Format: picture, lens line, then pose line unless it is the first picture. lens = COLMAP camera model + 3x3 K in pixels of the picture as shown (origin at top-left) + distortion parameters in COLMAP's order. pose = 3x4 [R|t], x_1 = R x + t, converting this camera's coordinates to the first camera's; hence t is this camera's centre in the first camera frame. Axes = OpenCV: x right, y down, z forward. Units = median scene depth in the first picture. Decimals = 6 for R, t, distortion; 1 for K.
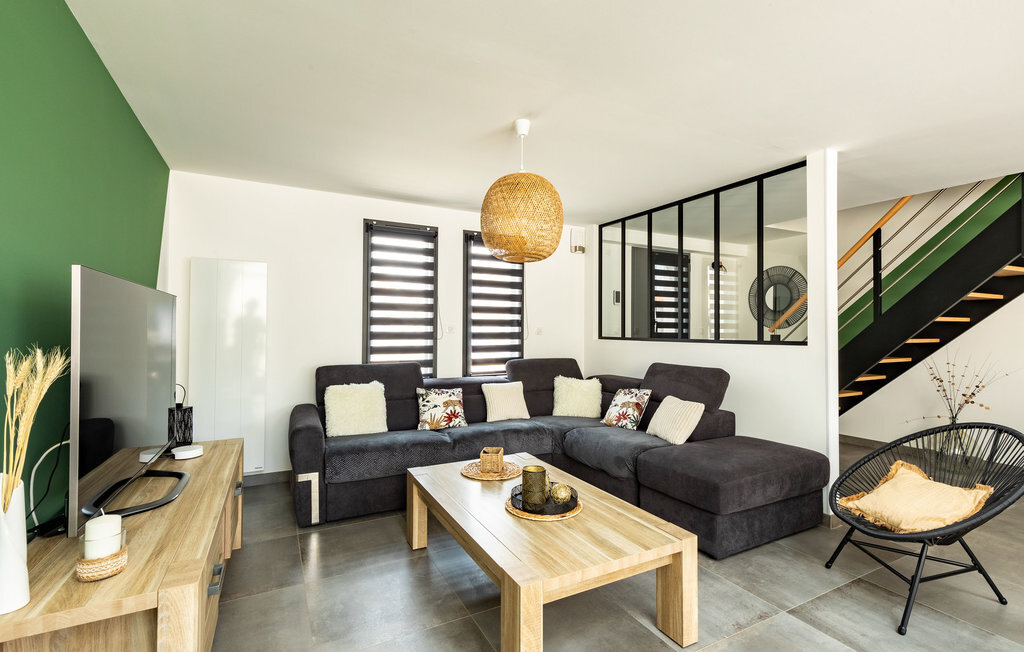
lens RADIAL K [[466.5, 0, 520.4], [0, 466.5, 323.1], [0, 0, 1]] dist [0.004376, -0.001285]
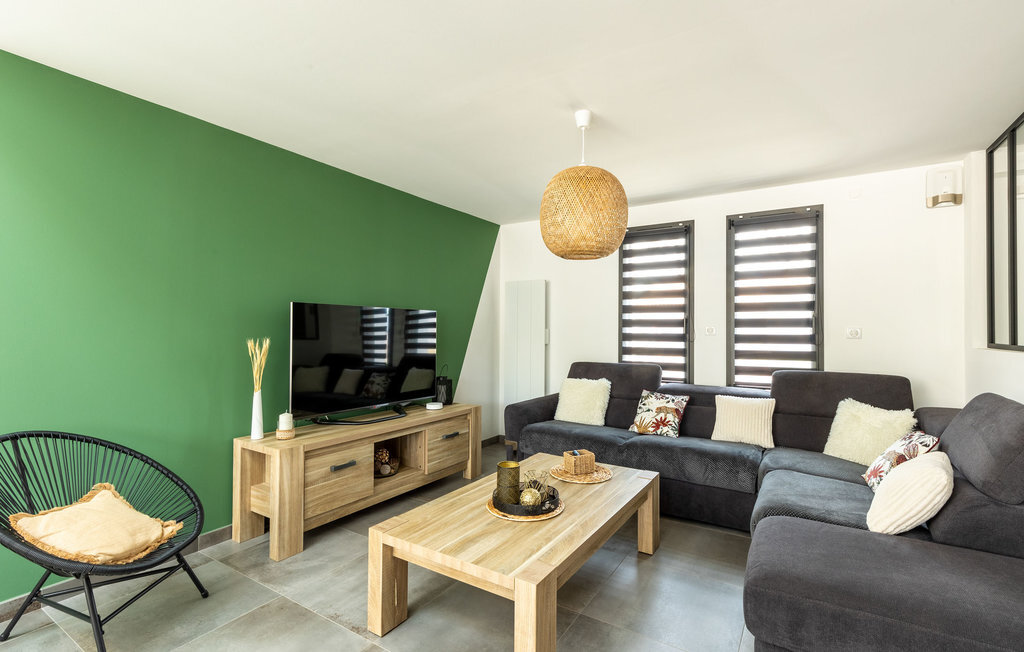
lens RADIAL K [[466.5, 0, 516.4], [0, 466.5, 324.7], [0, 0, 1]] dist [0.004376, -0.001285]
pose [[0.486128, -0.013126, -0.873789, 0.470236], [0.010990, 0.999900, -0.008906, 0.005327], [0.873819, -0.005273, 0.486224, 0.254720]]
